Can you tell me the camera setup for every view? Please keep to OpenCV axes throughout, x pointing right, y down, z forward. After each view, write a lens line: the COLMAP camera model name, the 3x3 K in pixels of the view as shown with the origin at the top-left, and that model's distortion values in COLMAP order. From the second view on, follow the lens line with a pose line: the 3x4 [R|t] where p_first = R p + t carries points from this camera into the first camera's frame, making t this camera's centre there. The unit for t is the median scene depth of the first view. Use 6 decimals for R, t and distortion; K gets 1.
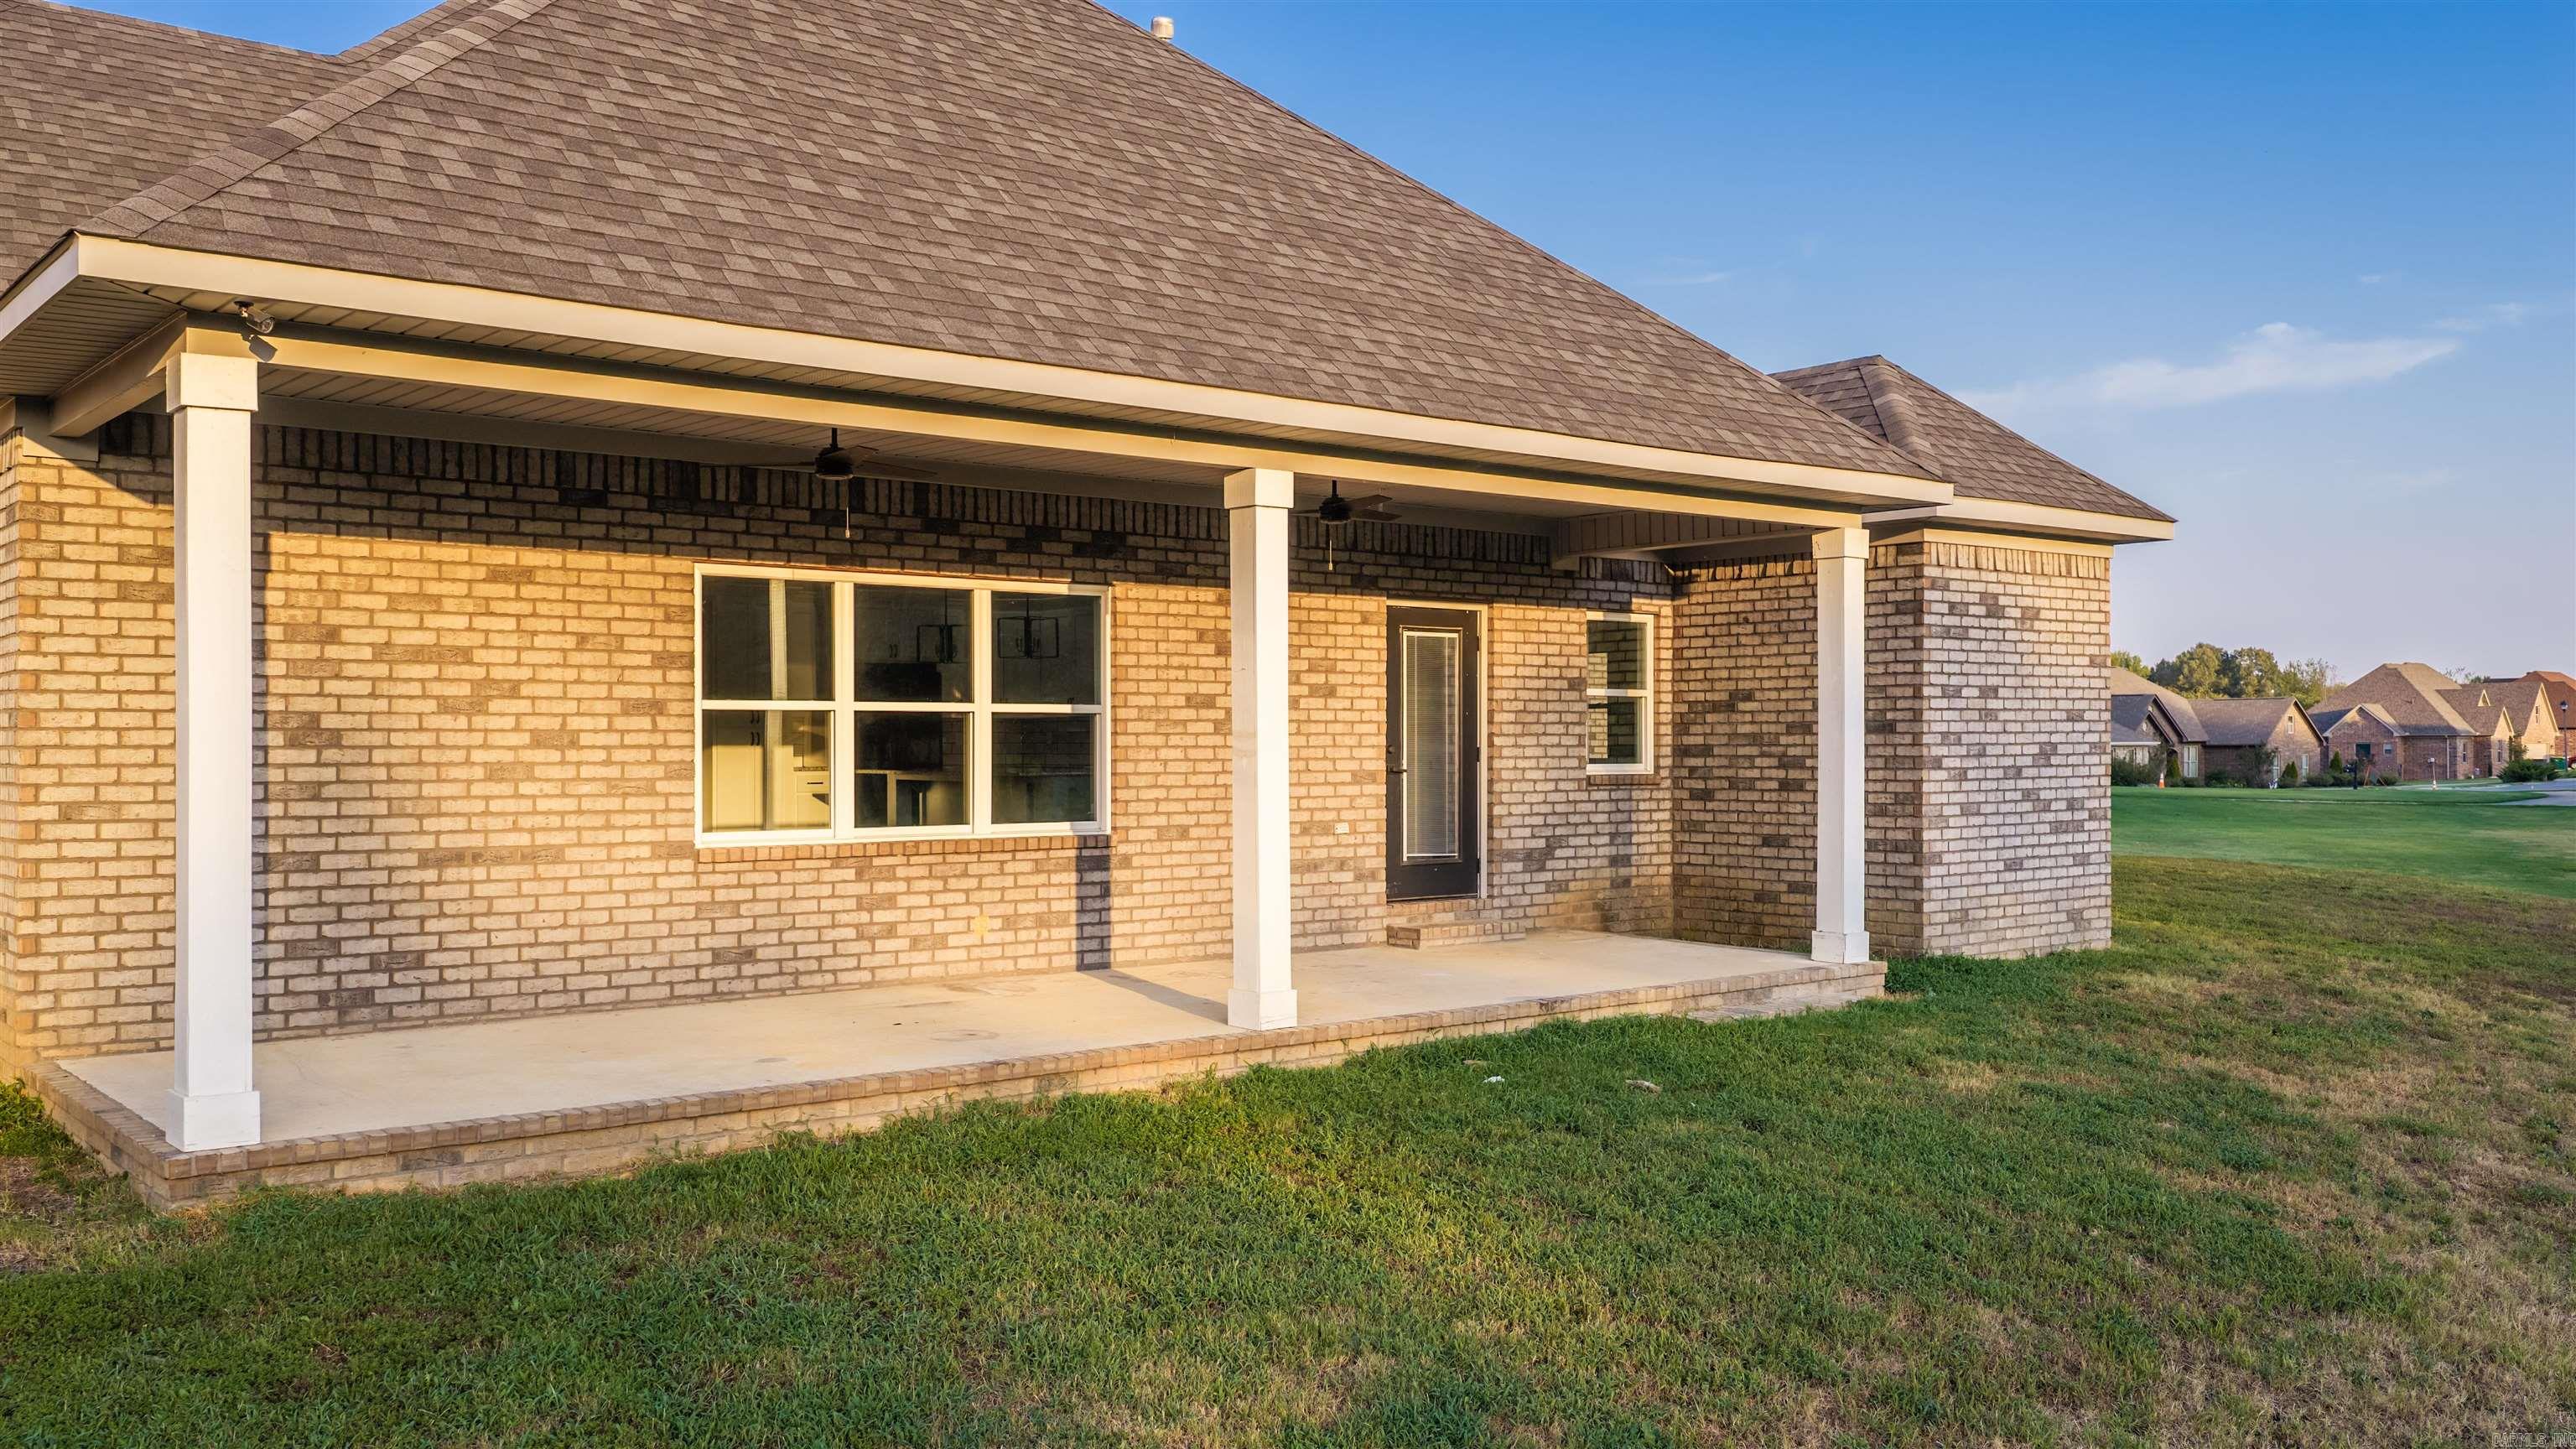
lens RADIAL K [[2169.6, 0, 1305.6], [0, 2169.6, 720.9], [0, 0, 1]] dist [0.033868, -0.064983]
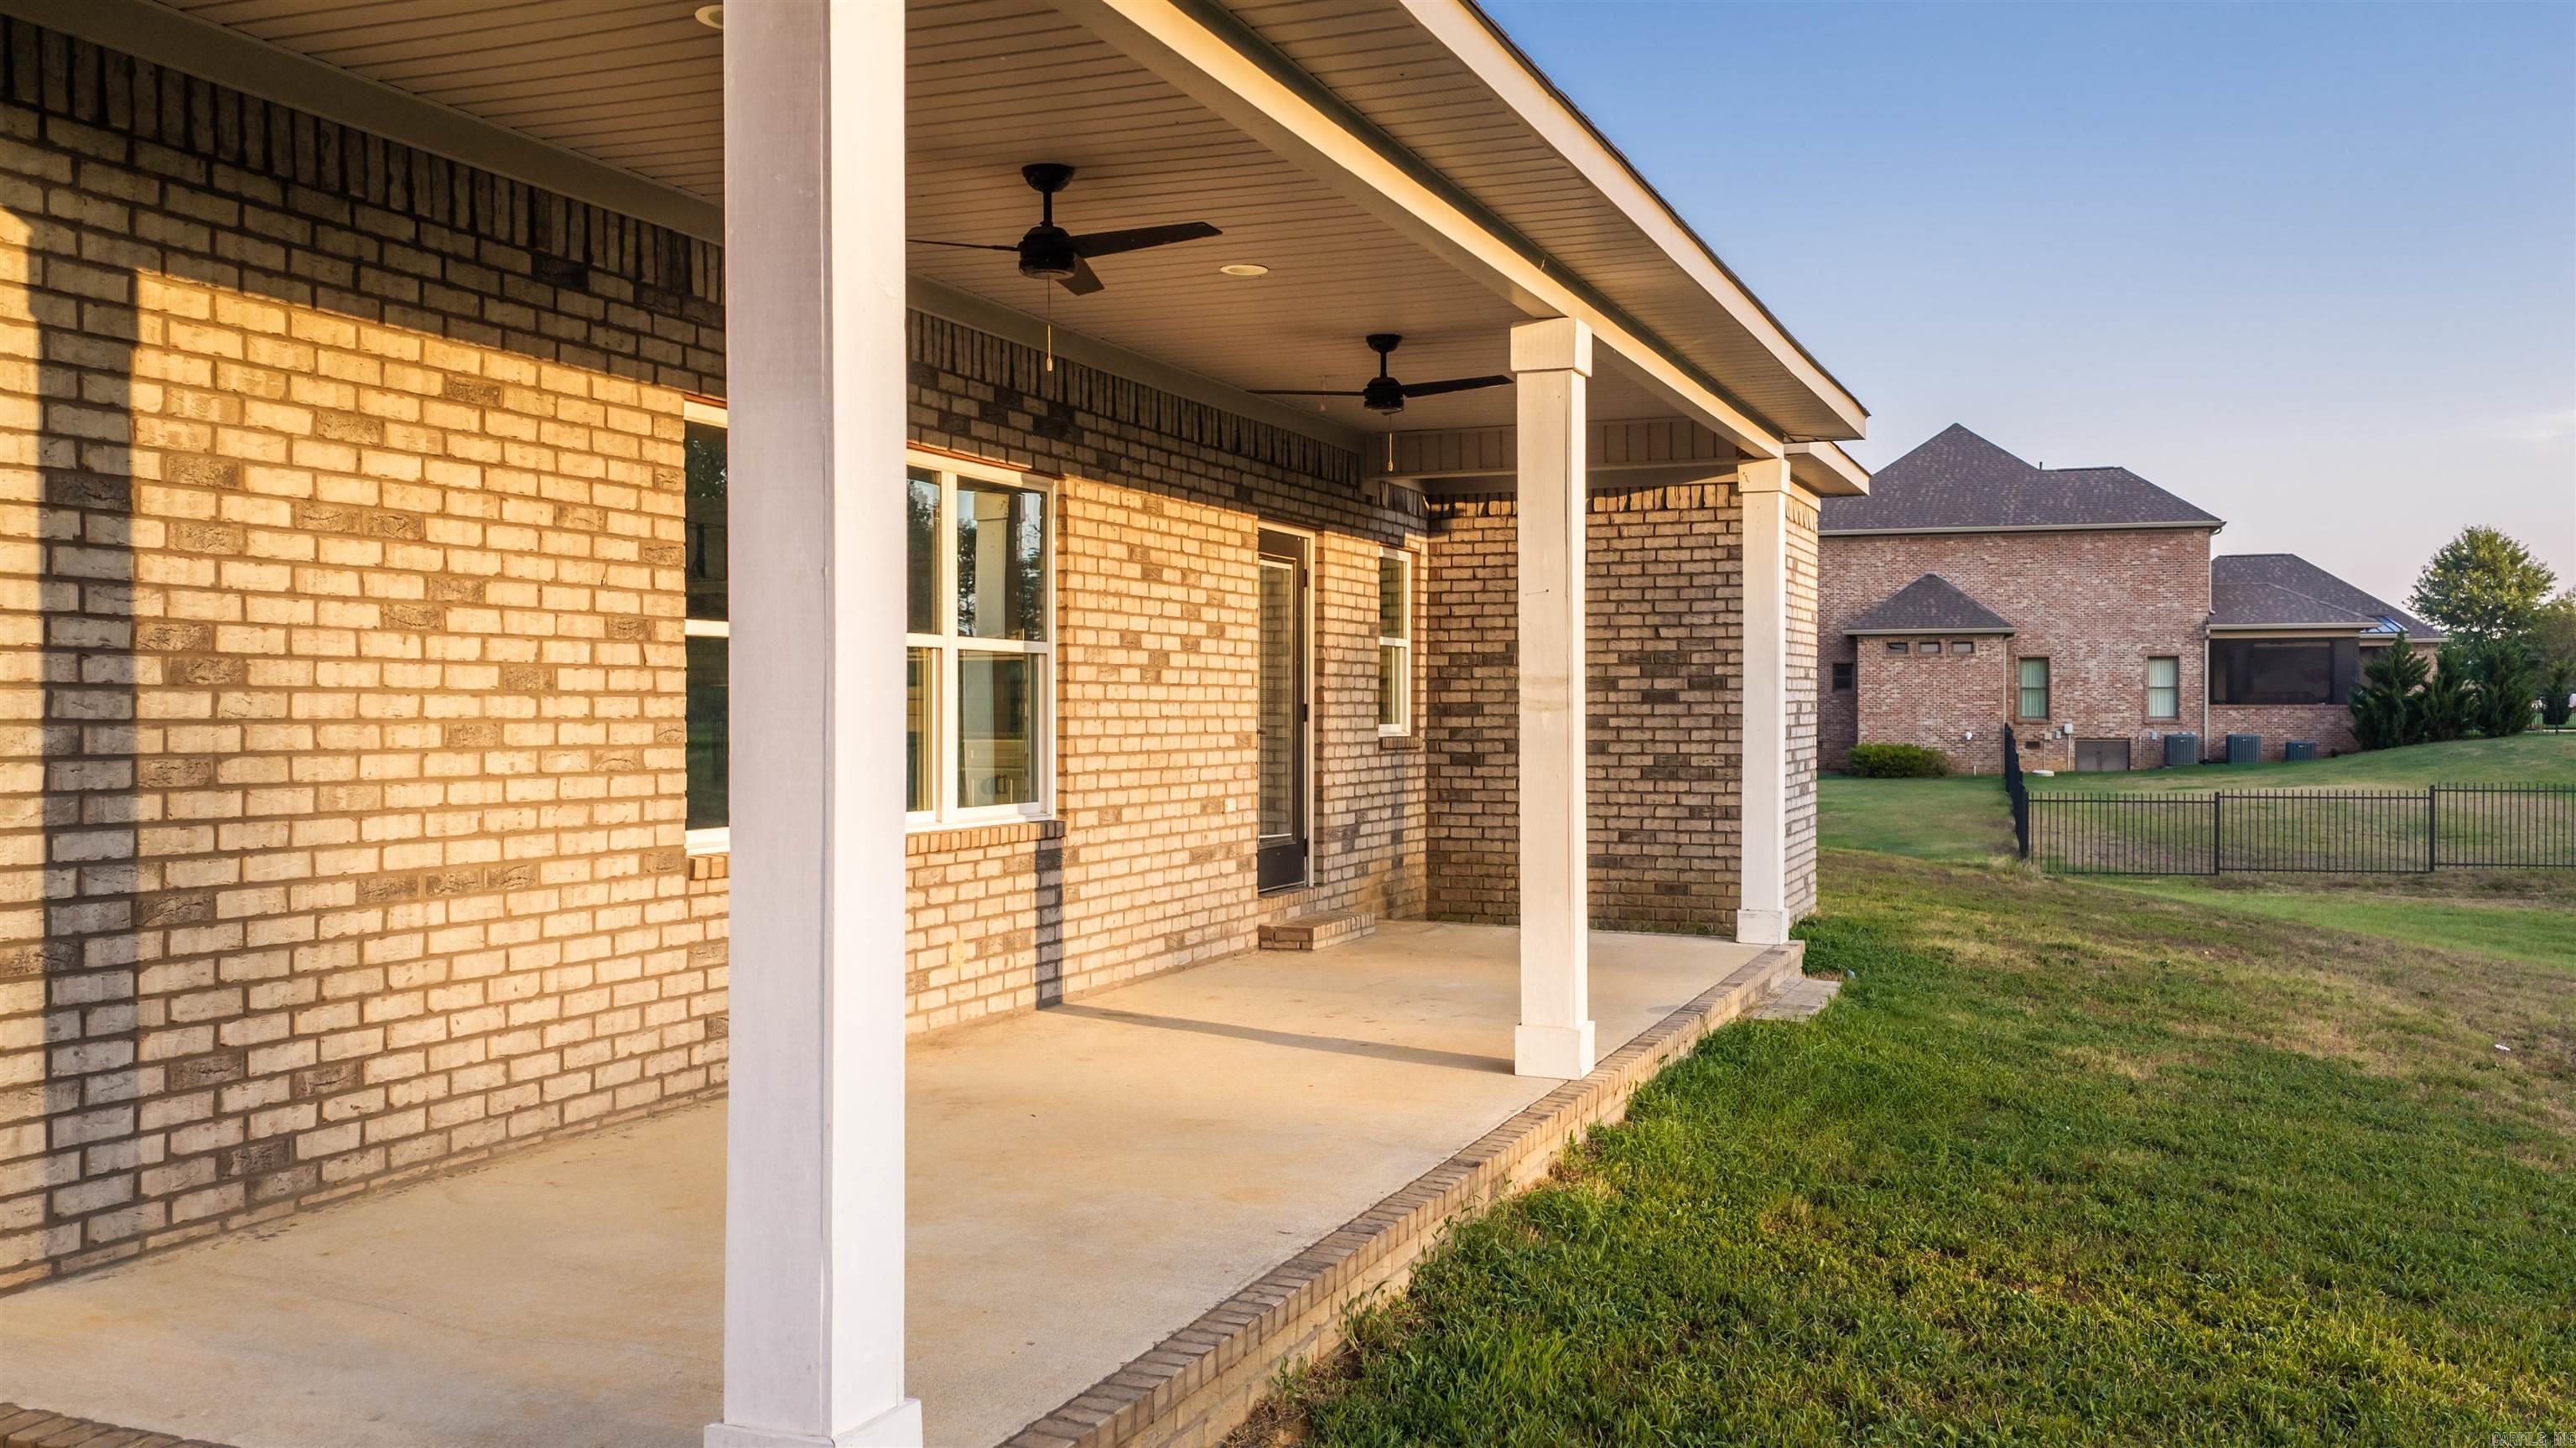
lens RADIAL K [[2169.5, 0, 1272.9], [0, 2169.5, 722.4], [0, 0, 1]] dist [0.033868, -0.064983]
pose [[0.876887, -0.000892, 0.480696, -0.443655], [-0.006652, 0.999880, 0.013990, 0.010395], [-0.480650, -0.015466, 0.876776, 0.381958]]
